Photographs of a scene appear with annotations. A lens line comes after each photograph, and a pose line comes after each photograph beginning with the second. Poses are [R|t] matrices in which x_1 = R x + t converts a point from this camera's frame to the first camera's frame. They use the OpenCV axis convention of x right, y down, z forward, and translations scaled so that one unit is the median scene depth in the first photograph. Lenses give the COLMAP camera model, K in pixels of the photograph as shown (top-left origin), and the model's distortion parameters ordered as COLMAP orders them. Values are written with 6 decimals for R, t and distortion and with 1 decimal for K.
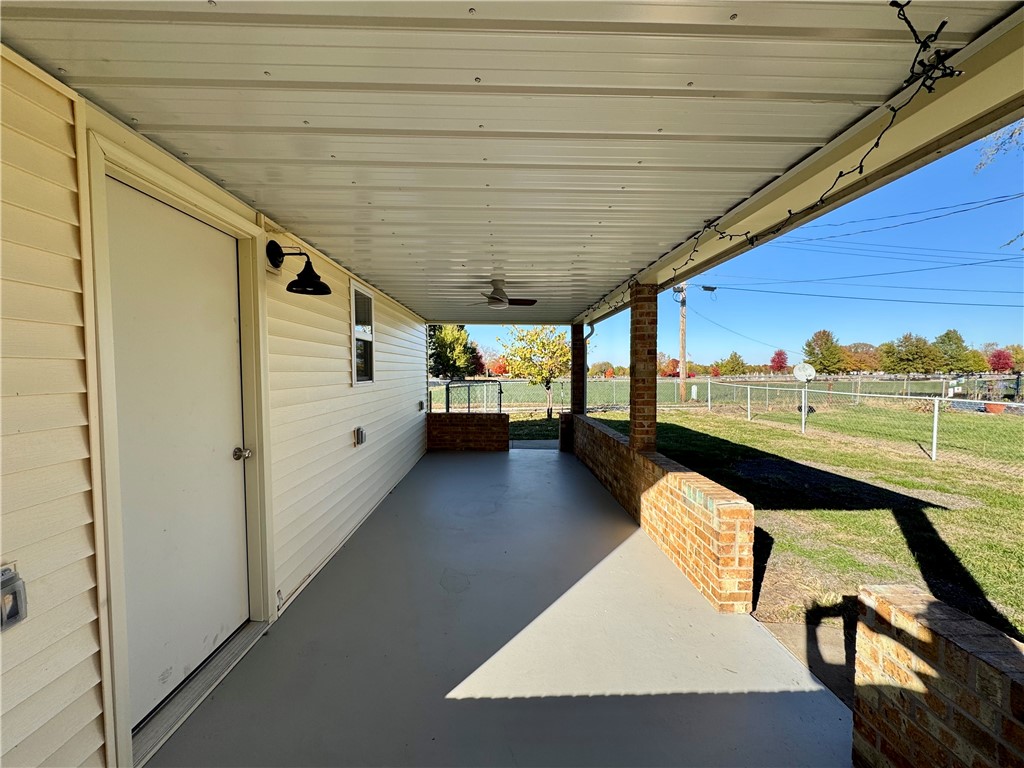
lens RADIAL K [[411.9, 0, 515.6], [0, 411.9, 385.3], [0, 0, 1]] dist [-0.001681, -0.000348]
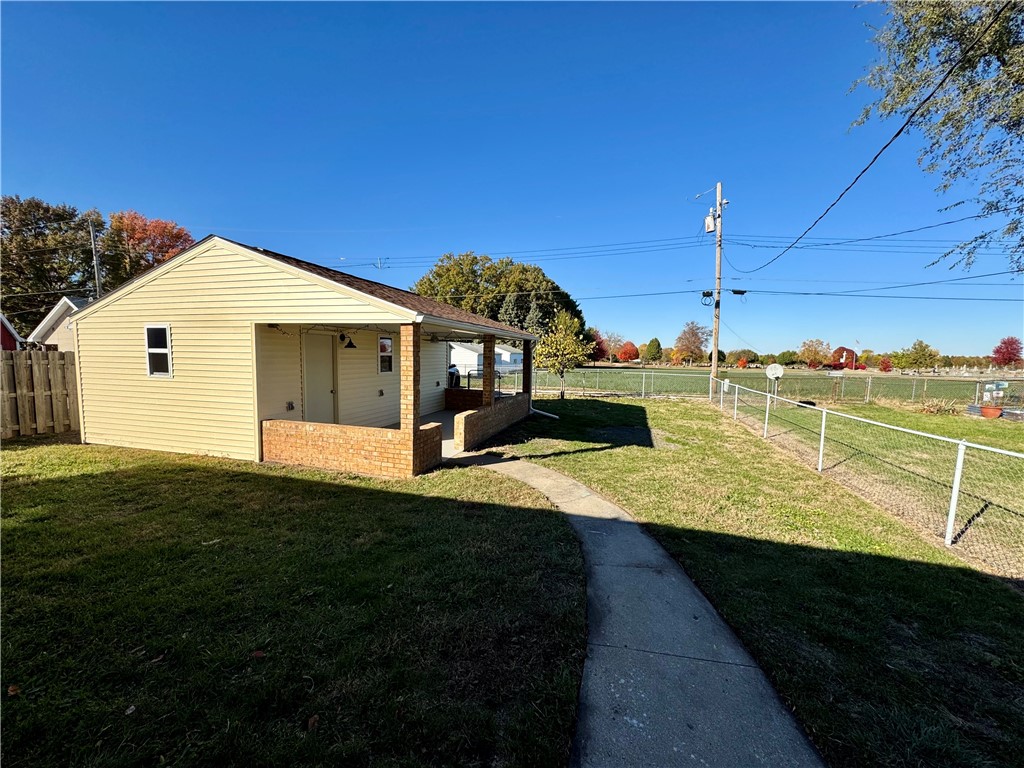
lens RADIAL K [[411.9, 0, 515.6], [0, 411.9, 385.3], [0, 0, 1]] dist [-0.001681, -0.000348]
pose [[0.951212, 0.043793, -0.305413, 0.283969], [-0.032115, 0.998552, 0.043159, -0.015178], [0.306861, -0.031245, 0.951241, -0.283712]]
